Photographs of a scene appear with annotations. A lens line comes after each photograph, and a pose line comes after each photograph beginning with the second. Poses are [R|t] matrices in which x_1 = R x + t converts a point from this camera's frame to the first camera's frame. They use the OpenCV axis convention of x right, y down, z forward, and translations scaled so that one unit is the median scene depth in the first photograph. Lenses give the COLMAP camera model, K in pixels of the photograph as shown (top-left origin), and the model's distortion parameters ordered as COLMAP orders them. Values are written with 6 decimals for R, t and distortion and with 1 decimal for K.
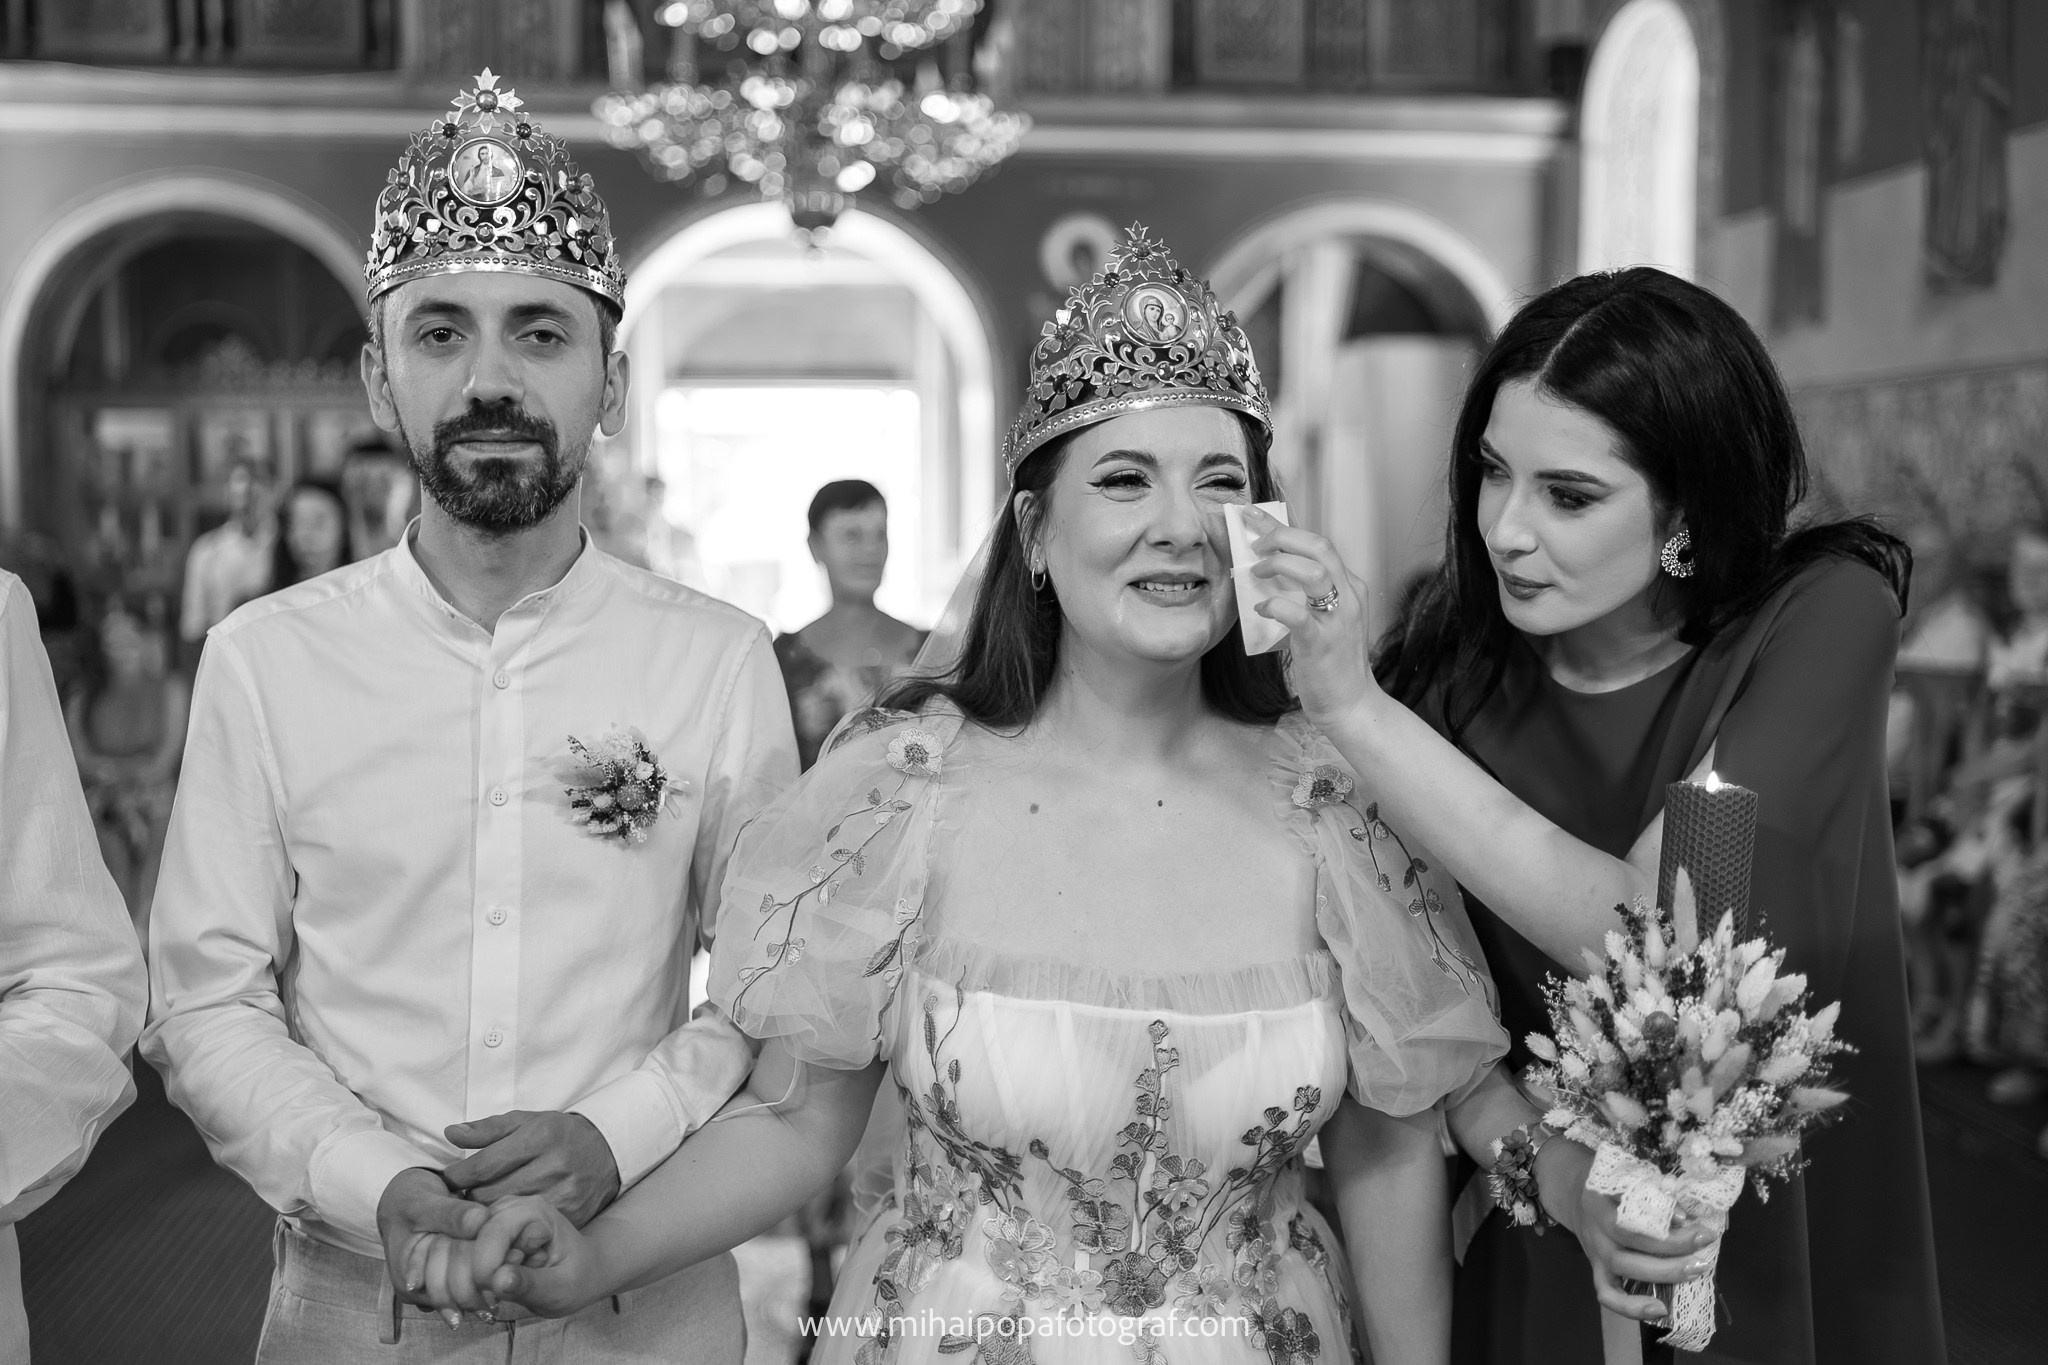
lens RADIAL K [[1884.2, 0, 1016.2], [0, 1884.2, 686.2], [0, 0, 1]] dist [0.029919, 0.000000]
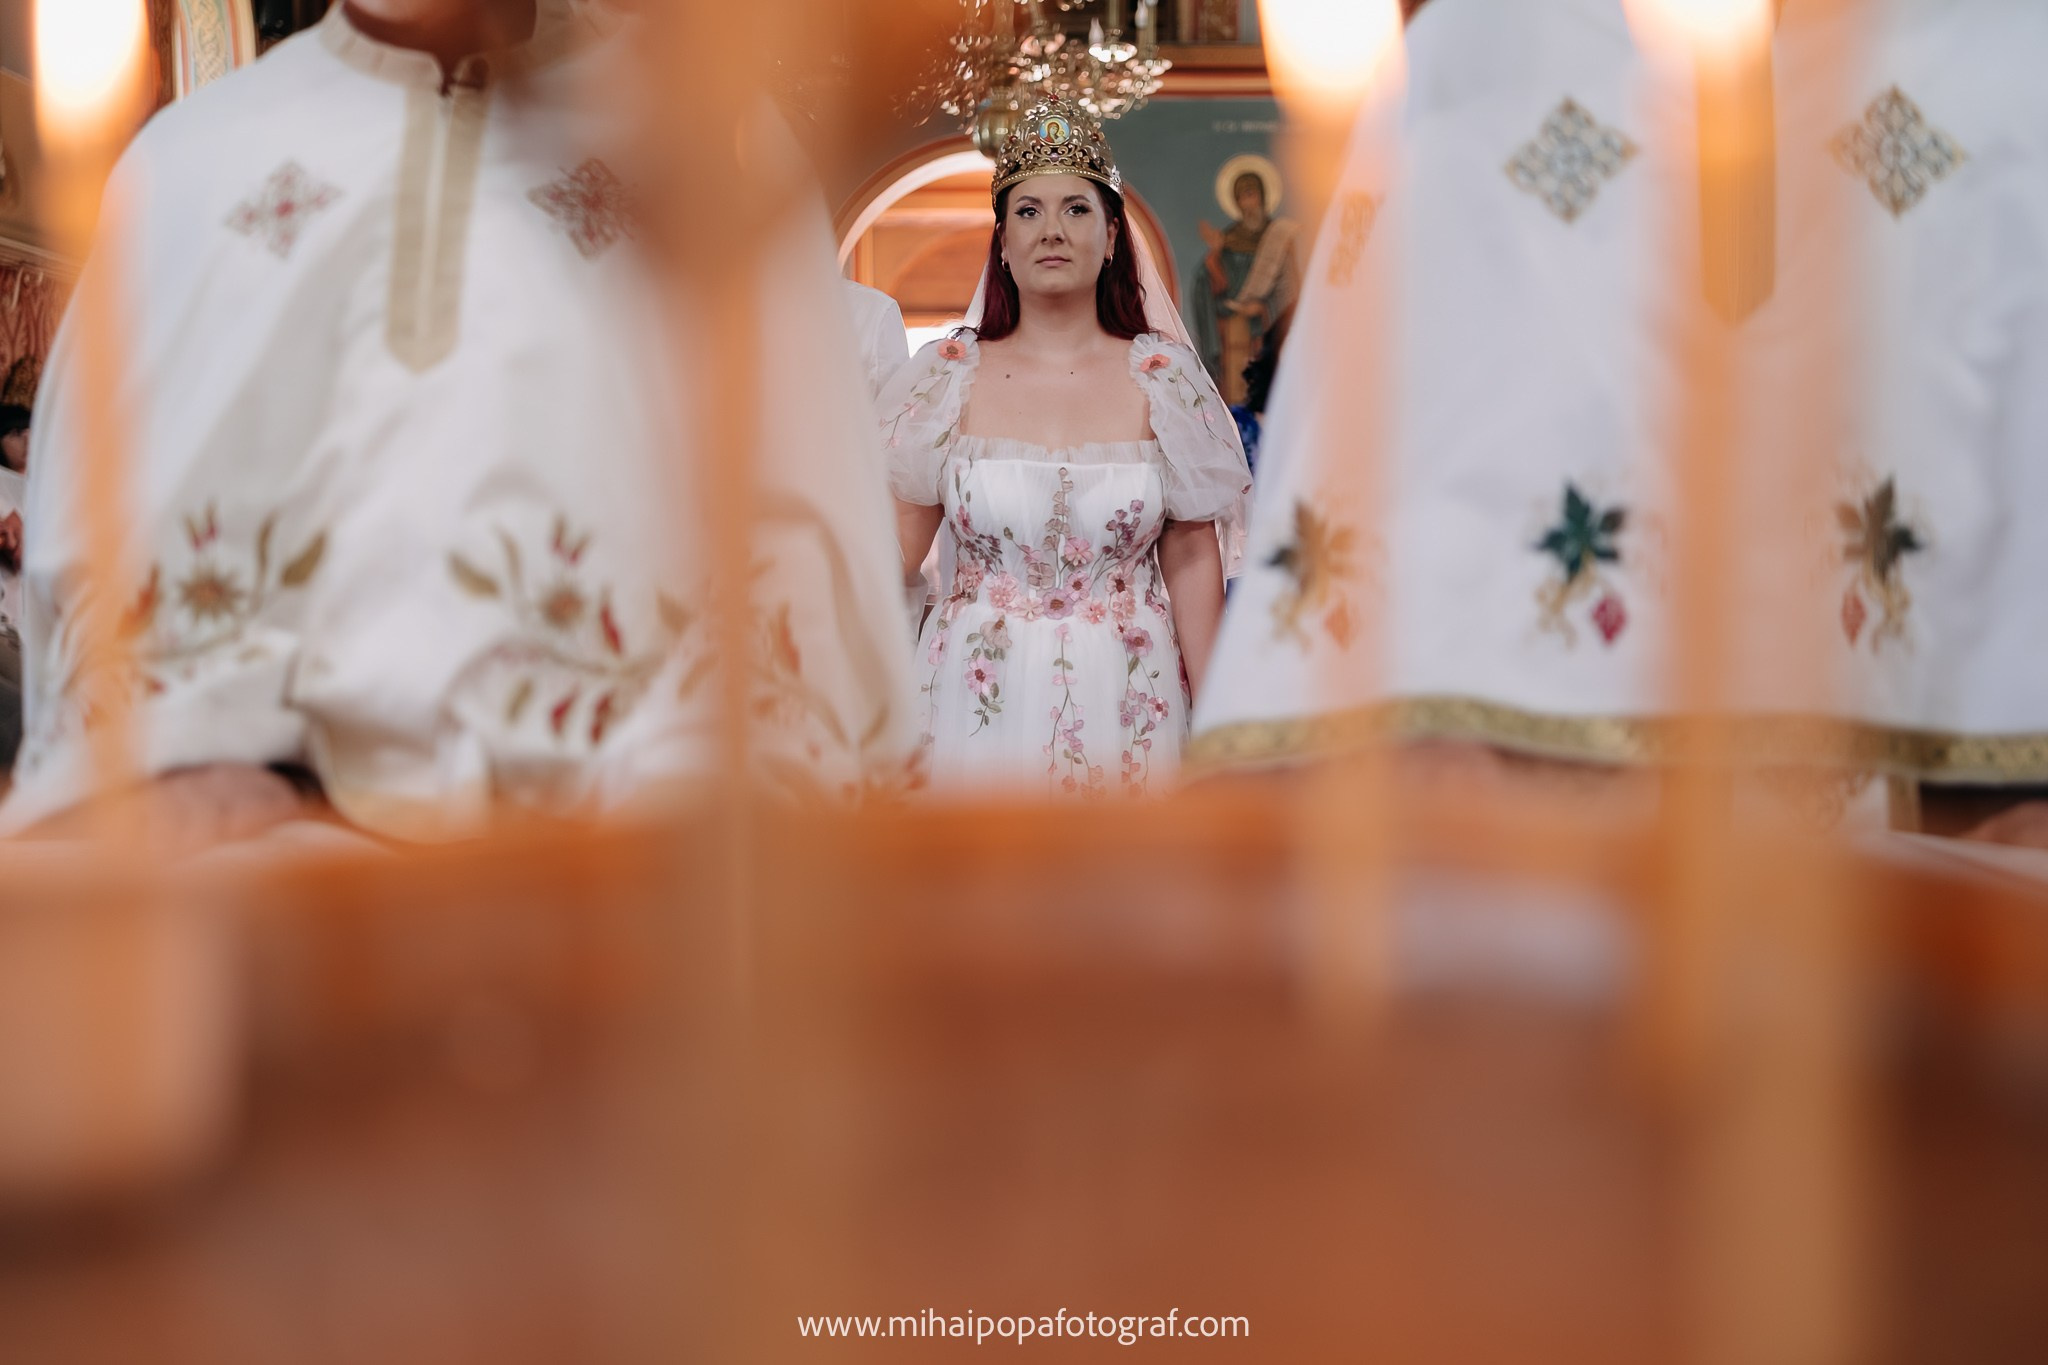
lens RADIAL K [[1884.2, 0, 1018.4], [0, 1884.2, 674.5], [0, 0, 1]] dist [0.029919, 0.000000]
pose [[0.992329, -0.000099, -0.123628, 0.271339], [0.001795, 0.999906, 0.013601, 0.362373], [0.123615, -0.013718, 0.992235, -1.024579]]
